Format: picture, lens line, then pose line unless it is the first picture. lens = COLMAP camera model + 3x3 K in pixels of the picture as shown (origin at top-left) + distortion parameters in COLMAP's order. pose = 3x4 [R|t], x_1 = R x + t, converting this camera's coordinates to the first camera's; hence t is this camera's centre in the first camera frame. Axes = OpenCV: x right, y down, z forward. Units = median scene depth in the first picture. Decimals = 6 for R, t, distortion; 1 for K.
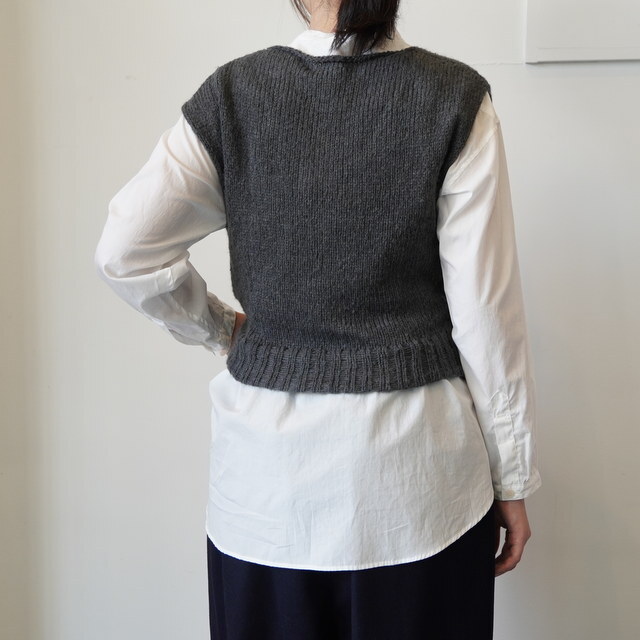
lens RADIAL K [[990.4, 0, 320.0], [0, 990.4, 320.0], [0, 0, 1]] dist [-0.084147, 0.147155]
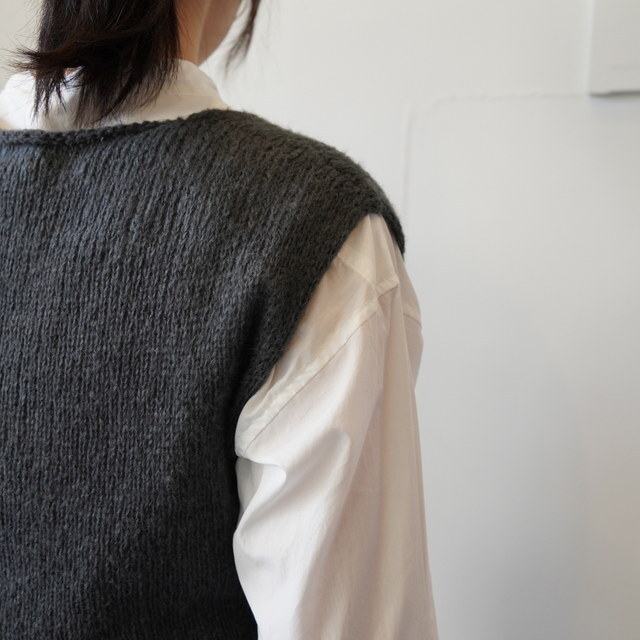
lens RADIAL K [[990.4, 0, 320.0], [0, 990.4, 320.0], [0, 0, 1]] dist [-0.084147, 0.147155]
pose [[0.974374, 0.063922, -0.215660, 0.250853], [-0.060870, 0.997930, 0.020771, -0.199538], [0.216541, -0.007112, 0.976248, 0.587963]]
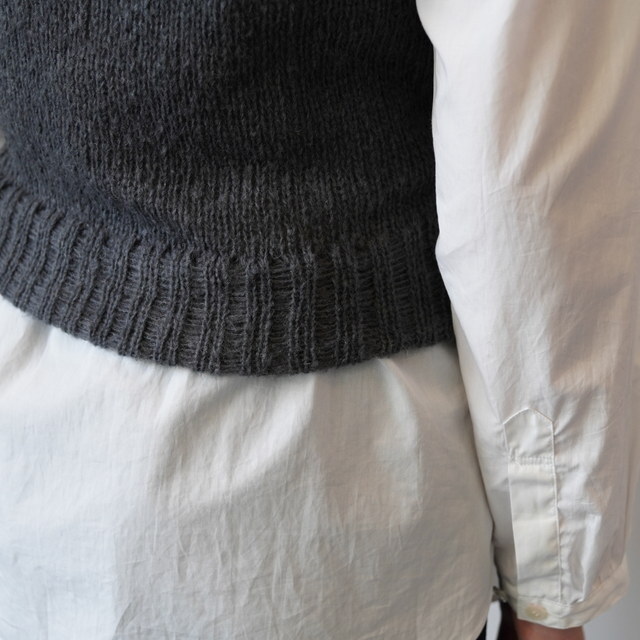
lens RADIAL K [[990.4, 0, 320.0], [0, 990.4, 320.0], [0, 0, 1]] dist [-0.084147, 0.147155]
pose [[0.950928, 0.180986, -0.250960, 0.198355], [-0.089043, 0.936842, 0.338228, -0.080995], [0.296325, -0.299284, 0.906984, 0.663063]]
